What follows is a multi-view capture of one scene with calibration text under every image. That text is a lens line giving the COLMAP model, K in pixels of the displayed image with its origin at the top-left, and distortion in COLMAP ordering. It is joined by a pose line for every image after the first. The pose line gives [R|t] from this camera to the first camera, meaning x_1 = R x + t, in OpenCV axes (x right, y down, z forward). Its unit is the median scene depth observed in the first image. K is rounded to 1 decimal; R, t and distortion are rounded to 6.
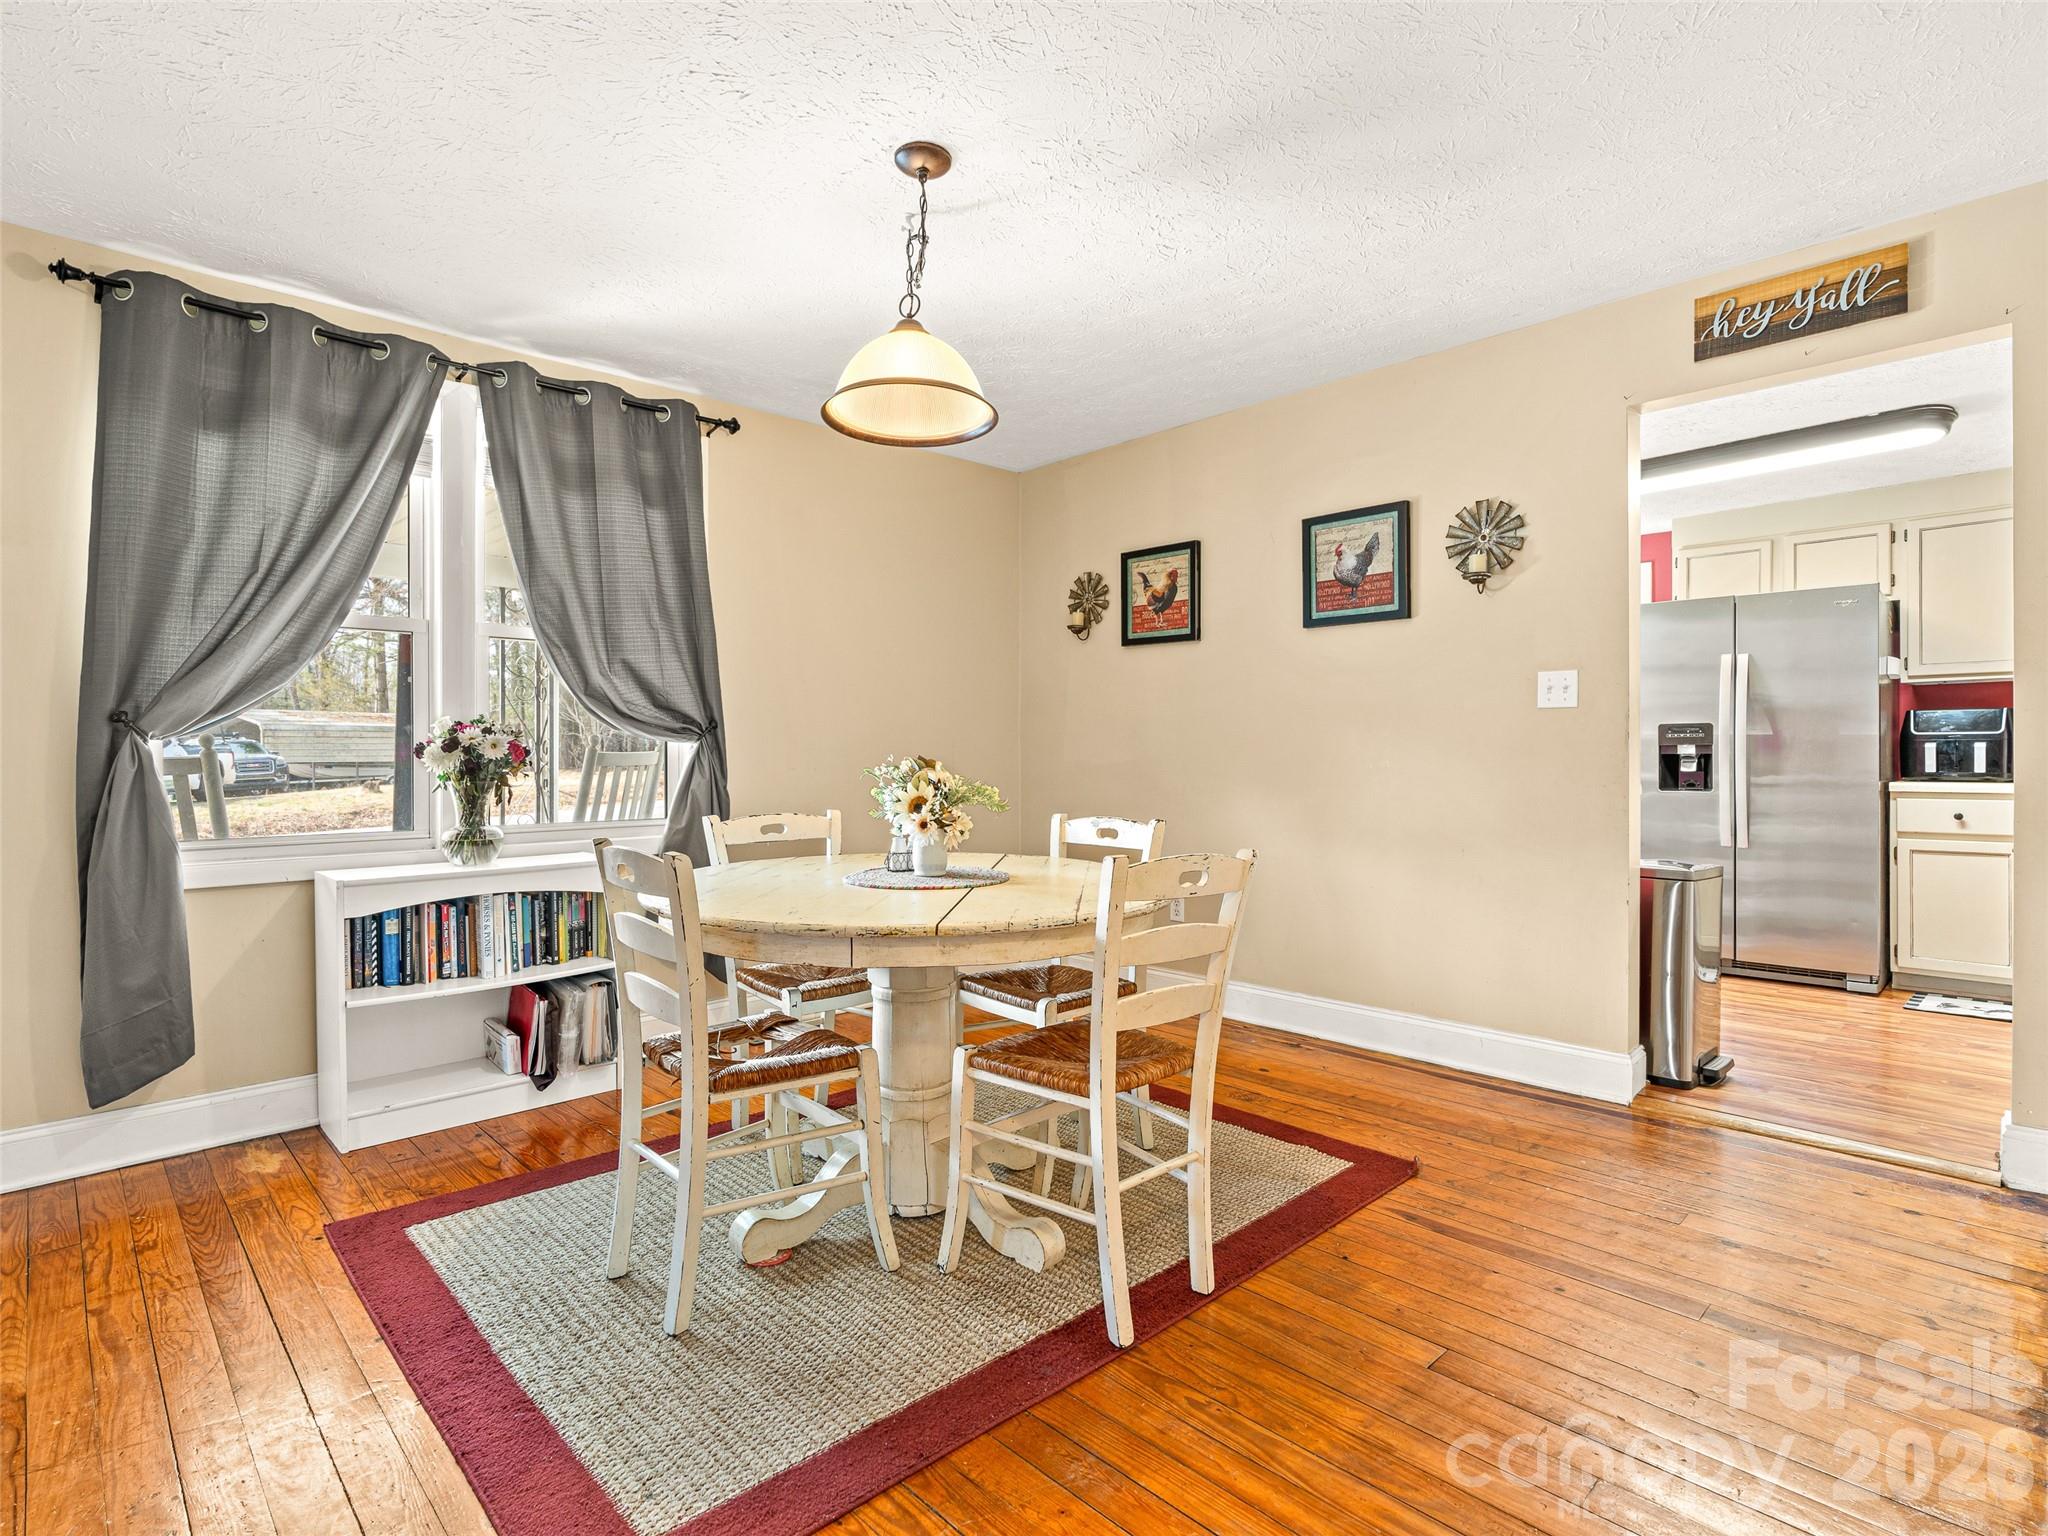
lens RADIAL K [[1038.1, 0, 1009.8], [0, 1038.1, 758.1], [0, 0, 1]] dist [-0.010850, 0.001946]
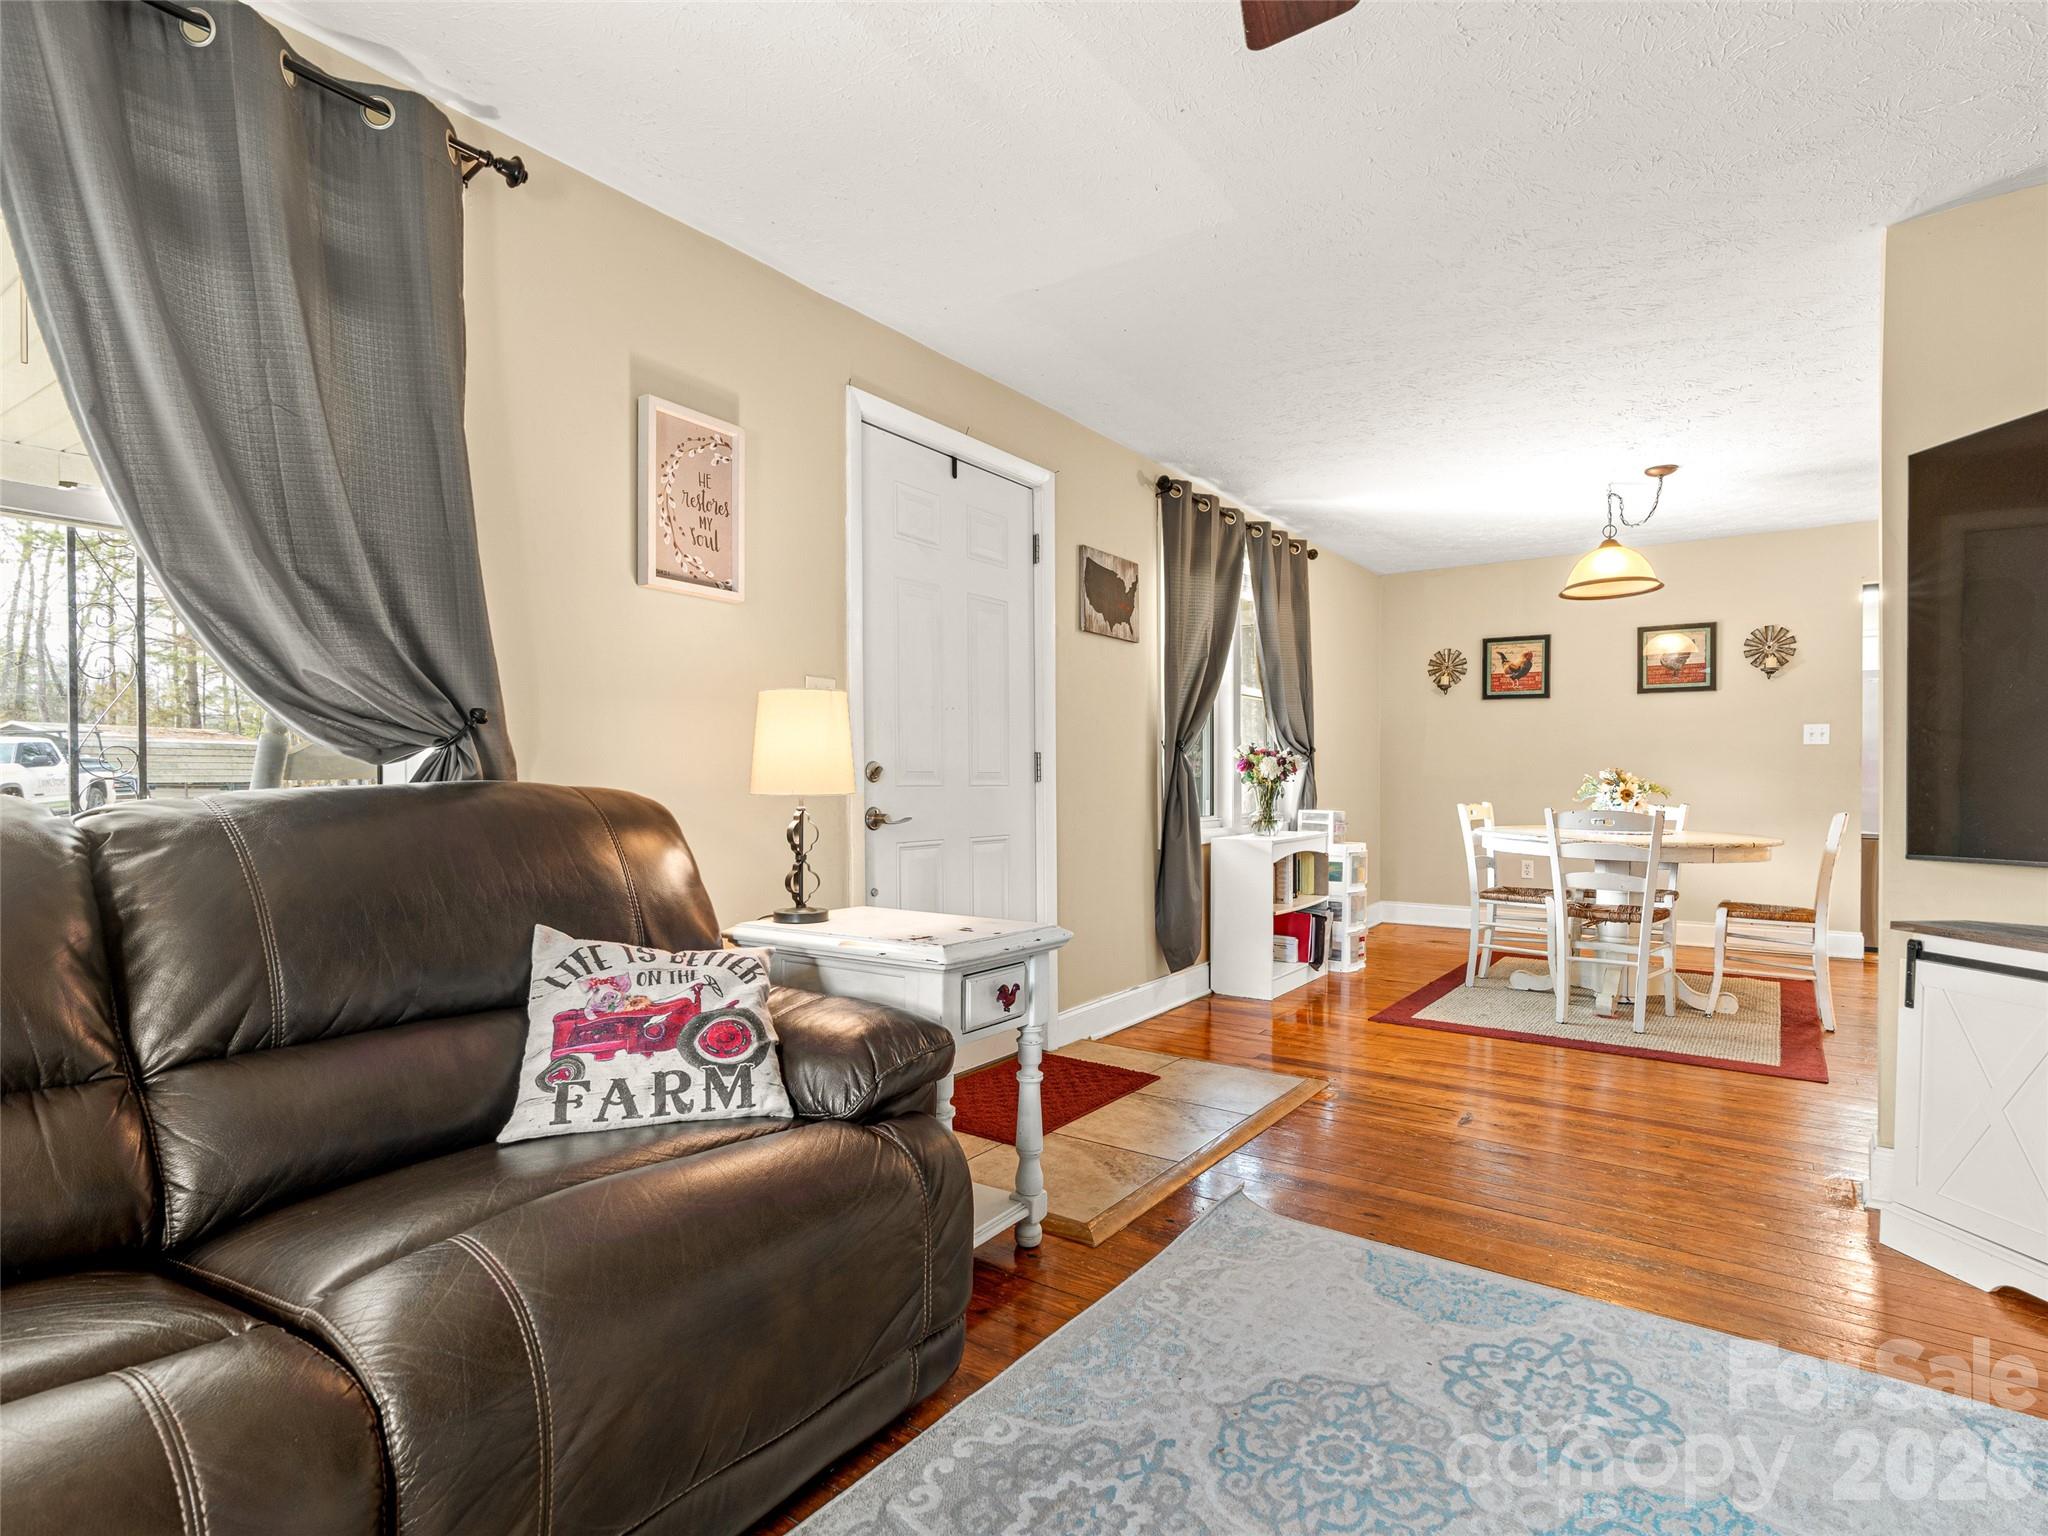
lens RADIAL K [[1038.1, 0, 1027.2], [0, 1038.1, 782.6], [0, 0, 1]] dist [-0.010850, 0.001946]
pose [[0.983780, 0.000937, 0.179379, -0.962782], [-0.001647, 0.999991, 0.003808, 0.010894], [-0.179374, -0.004042, 0.983773, -0.440795]]
